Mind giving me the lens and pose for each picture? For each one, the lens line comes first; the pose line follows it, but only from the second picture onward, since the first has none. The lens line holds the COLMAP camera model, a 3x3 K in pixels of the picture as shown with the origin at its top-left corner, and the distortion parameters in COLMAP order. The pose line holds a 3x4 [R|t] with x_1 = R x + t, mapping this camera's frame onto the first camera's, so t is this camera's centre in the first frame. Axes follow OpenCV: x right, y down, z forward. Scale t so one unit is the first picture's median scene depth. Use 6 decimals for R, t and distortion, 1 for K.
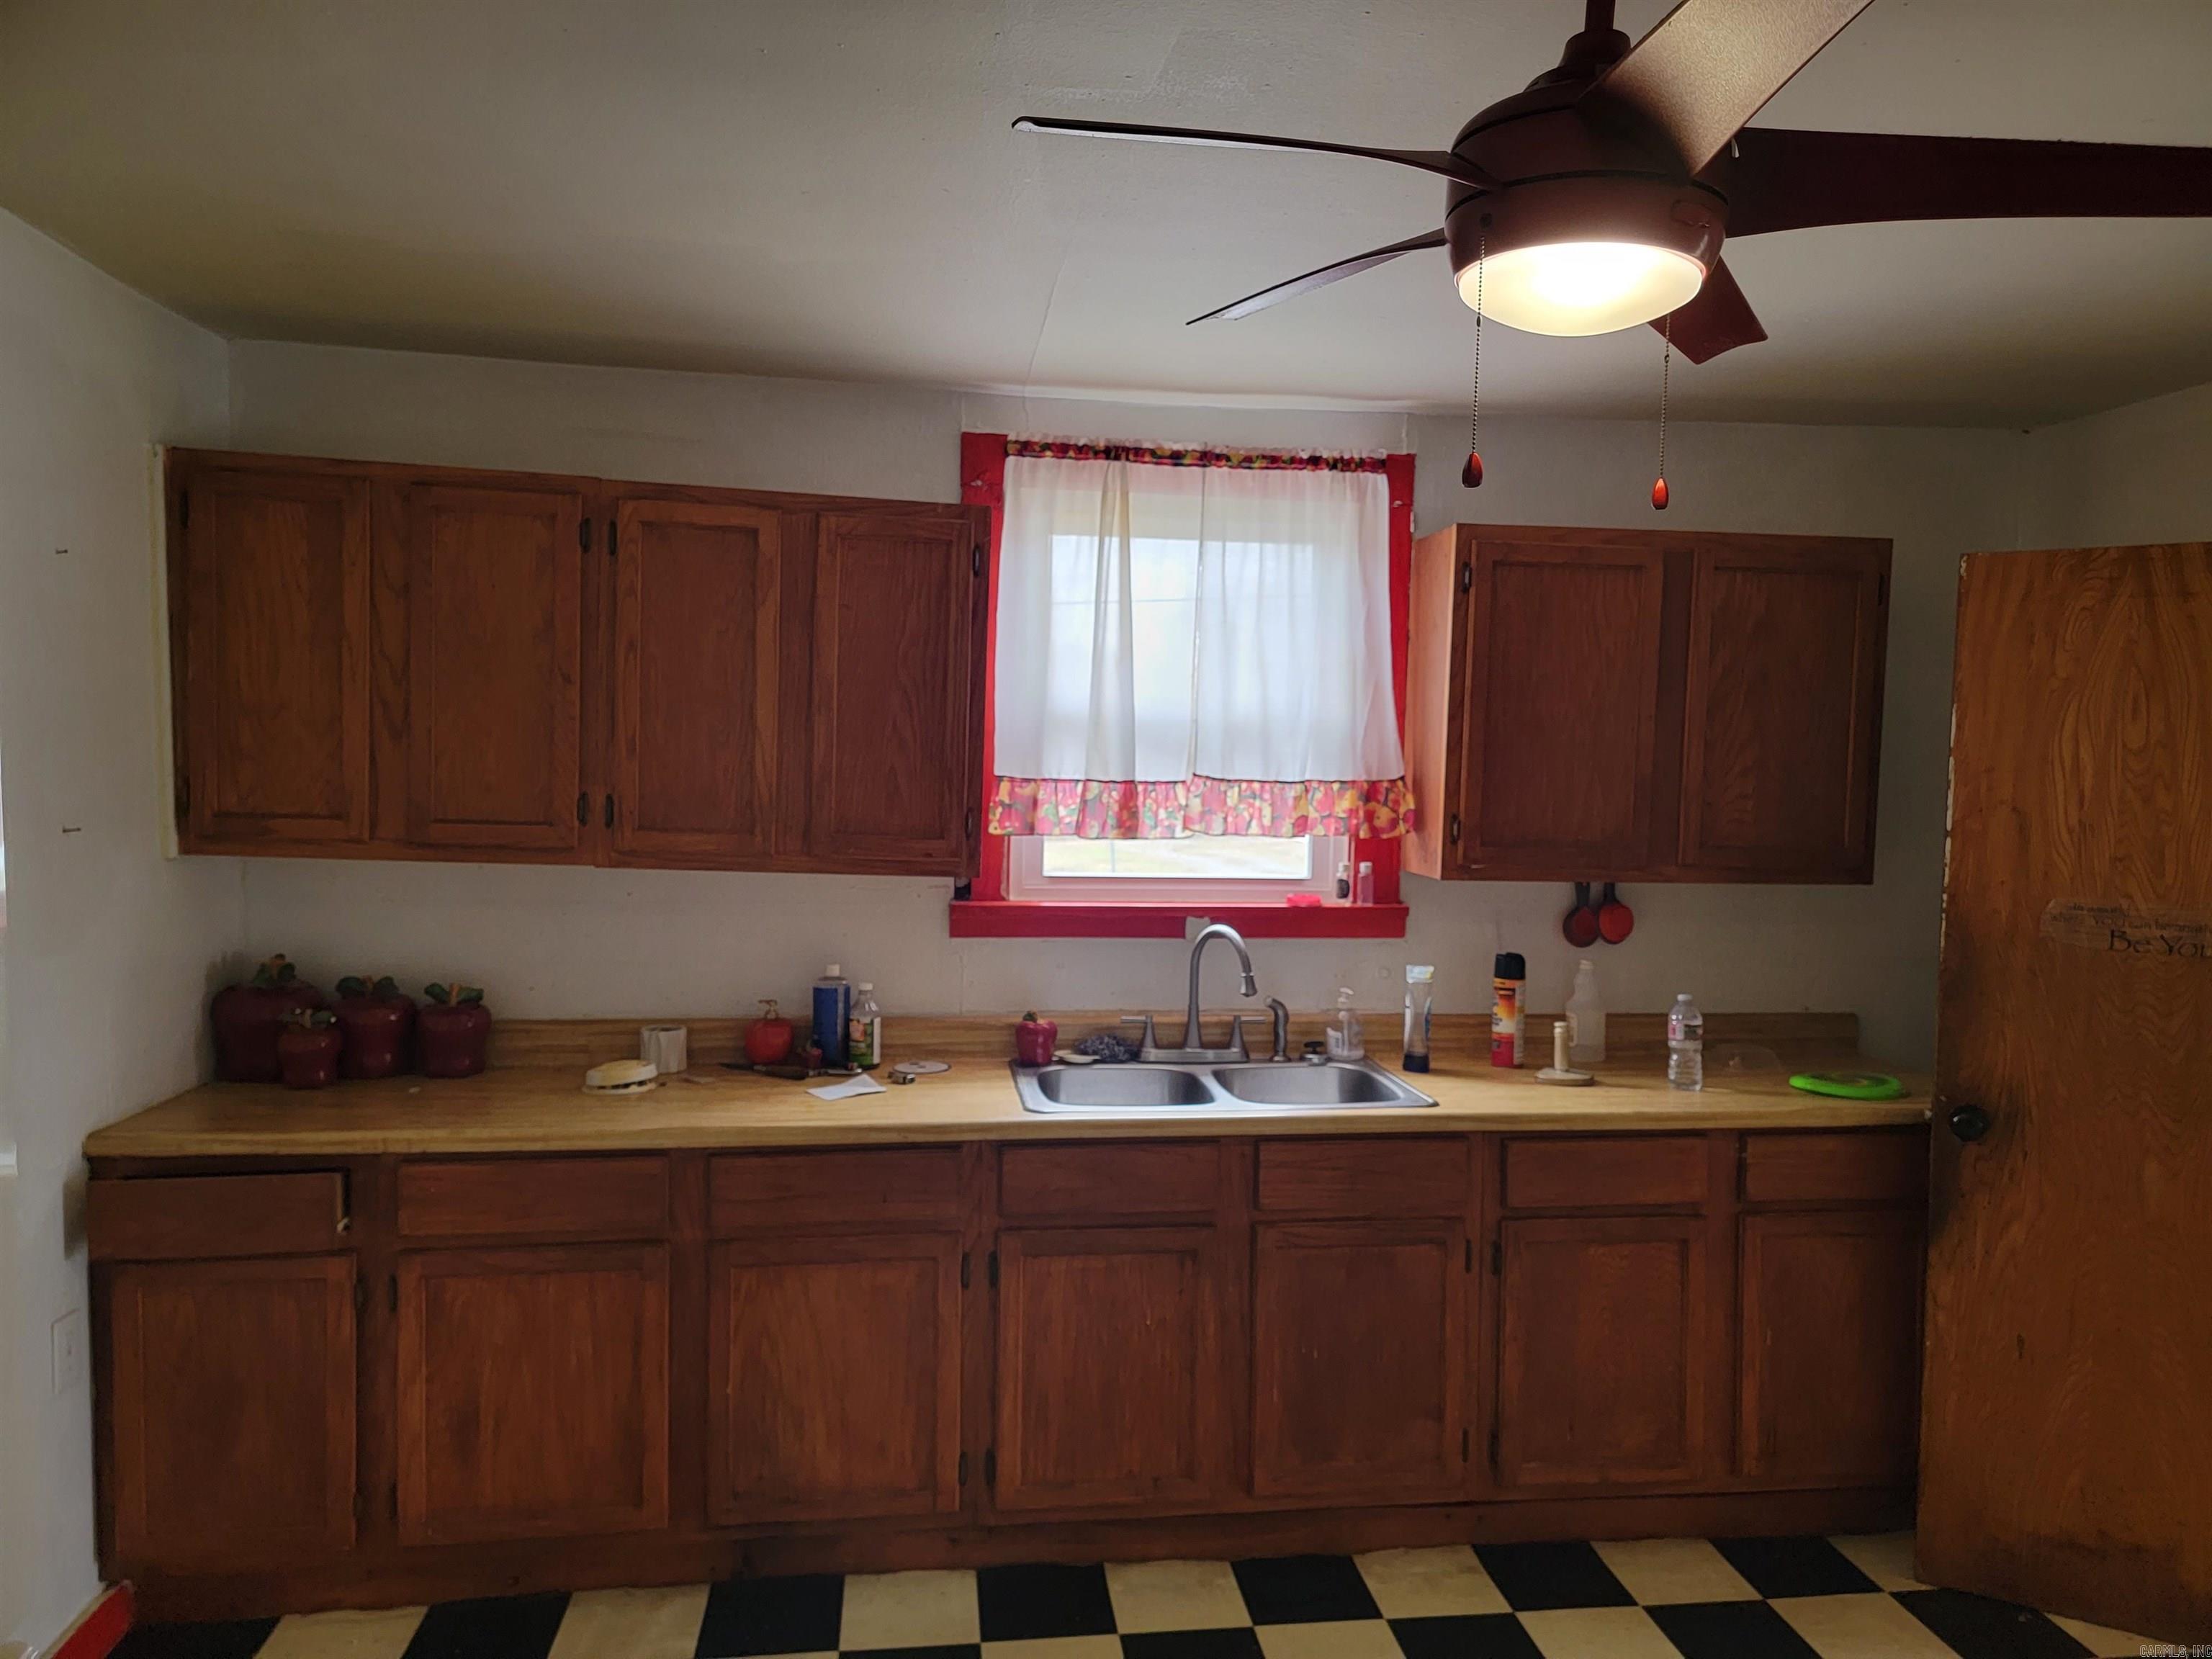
lens RADIAL K [[1530.9, 0, 1125.2], [0, 1530.9, 837.5], [0, 0, 1]] dist [0.071378, -0.063913]
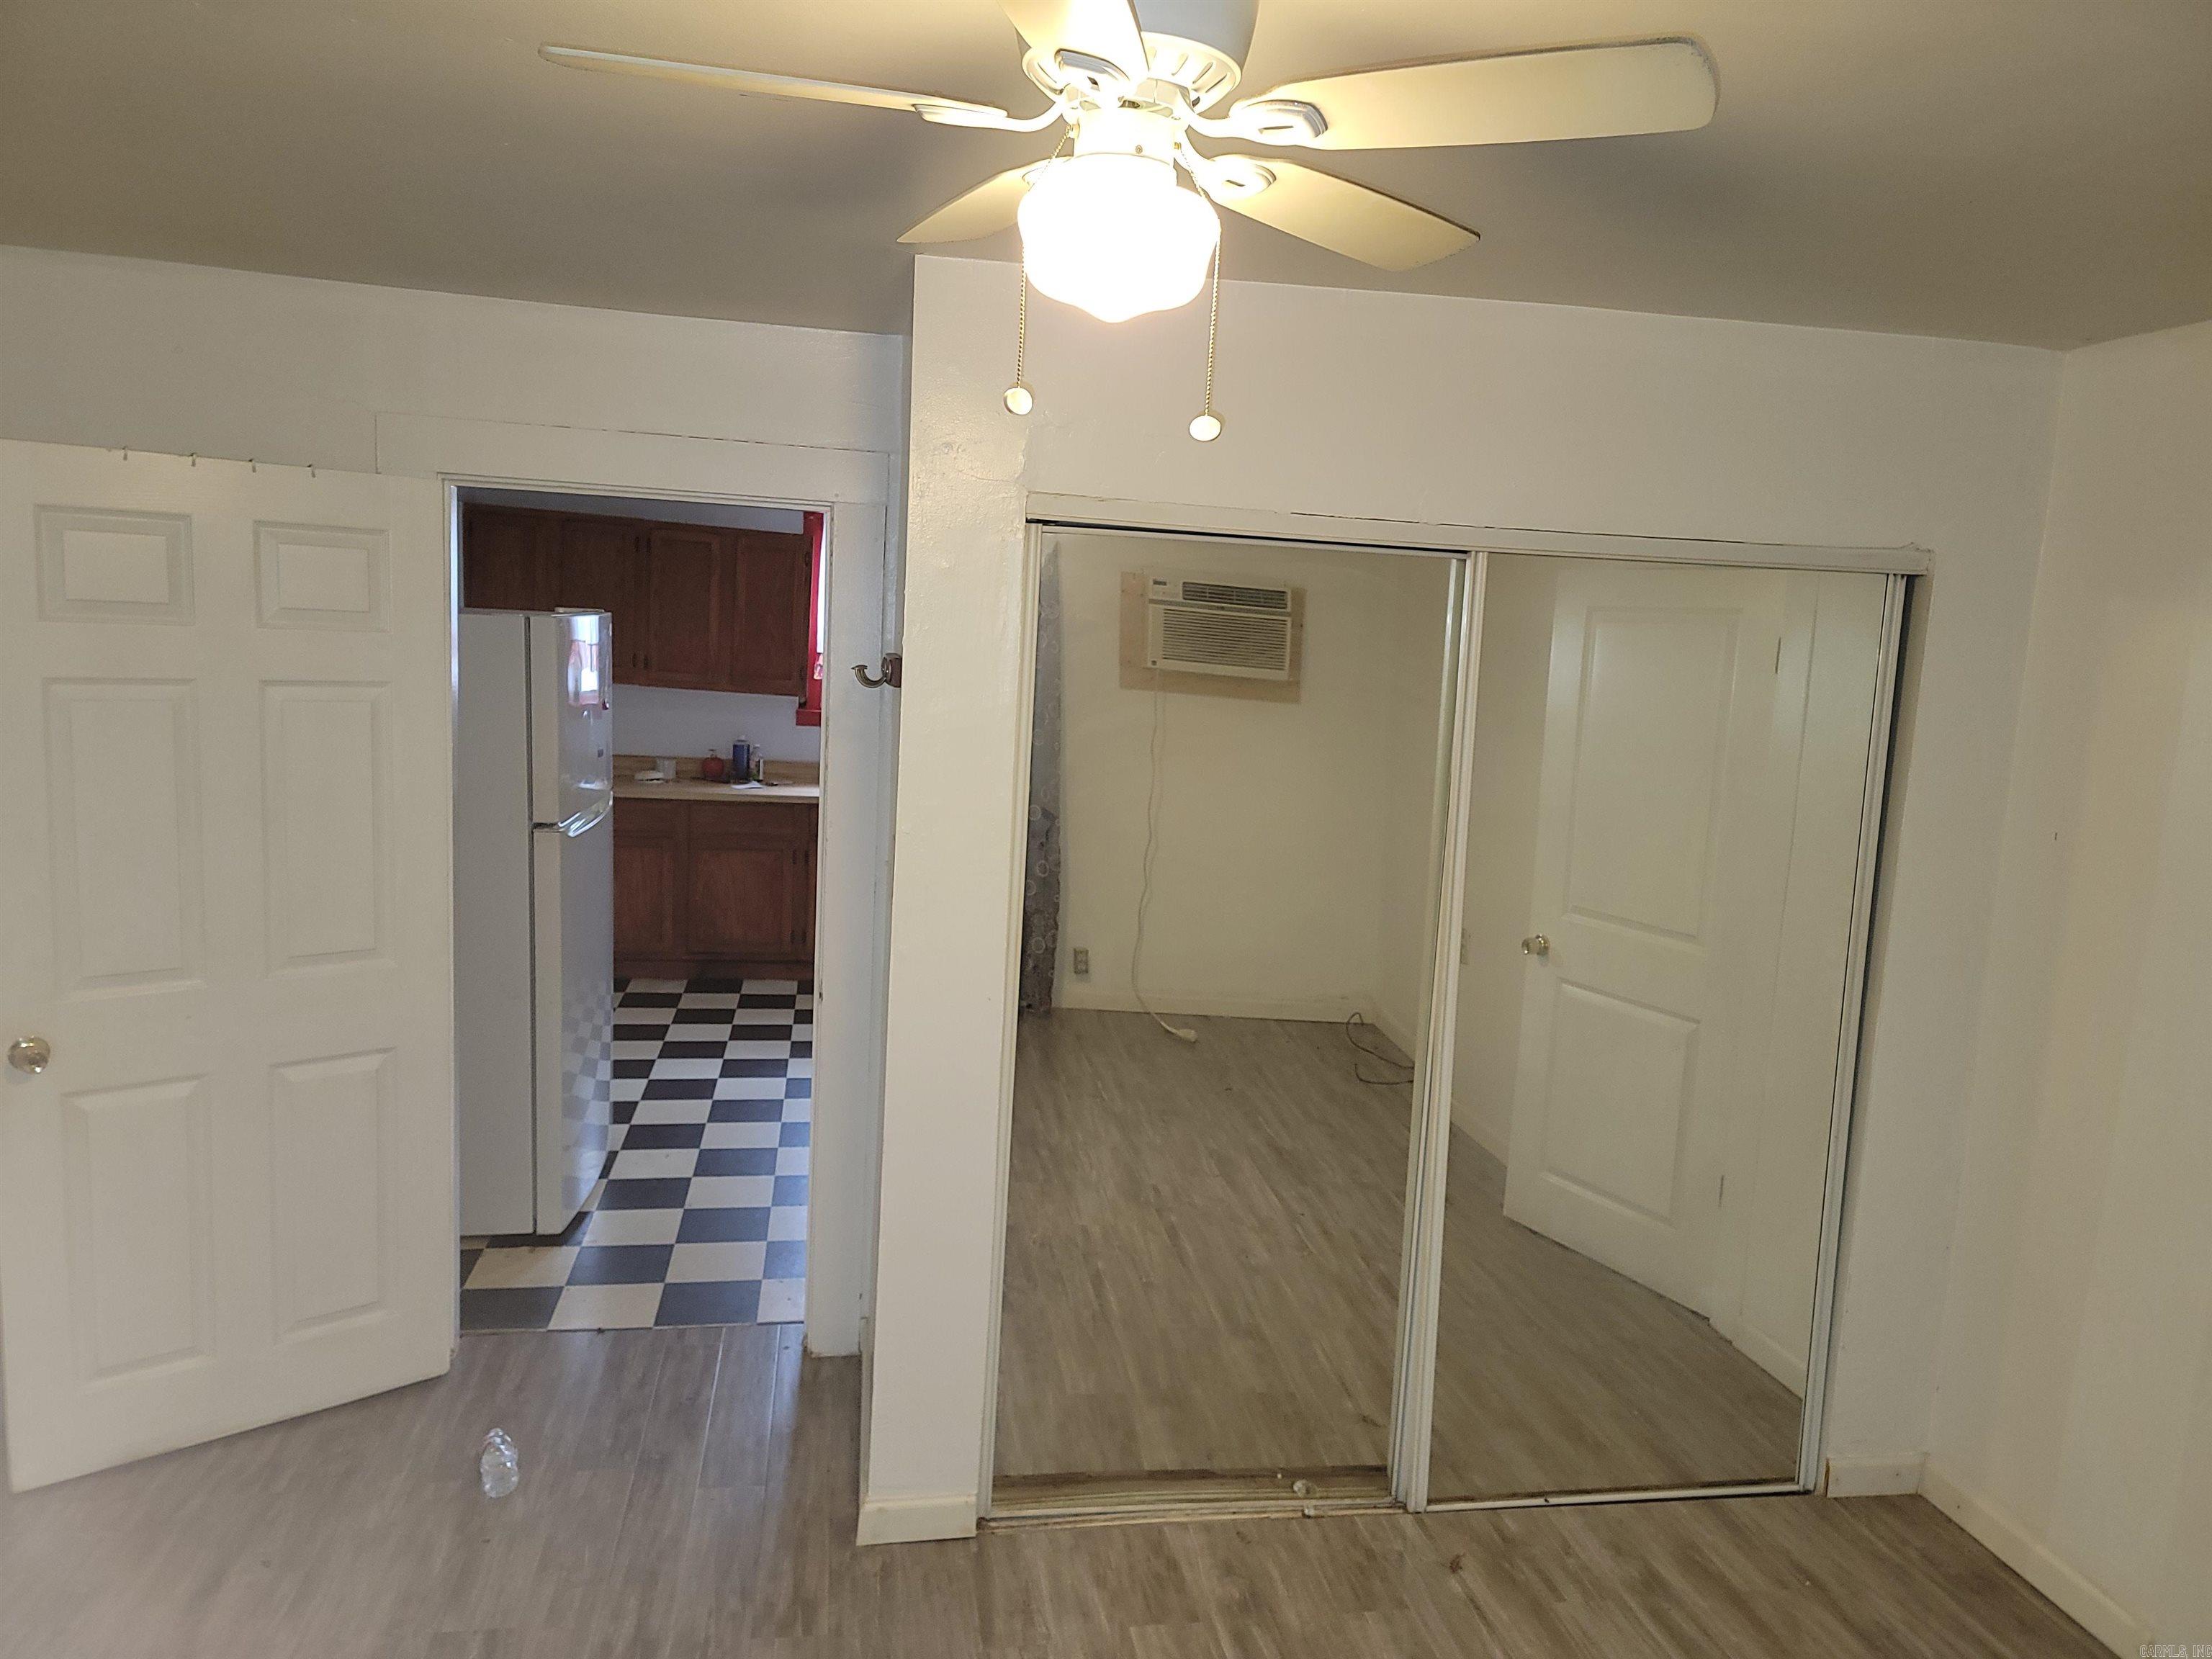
lens RADIAL K [[1530.9, 0, 1125.2], [0, 1530.9, 837.5], [0, 0, 1]] dist [0.071378, -0.063913]
pose [[0.998553, 0.030158, 0.044532, 0.215147], [-0.033575, 0.996380, 0.078097, 0.030020], [-0.042016, -0.079479, 0.995951, -1.003194]]
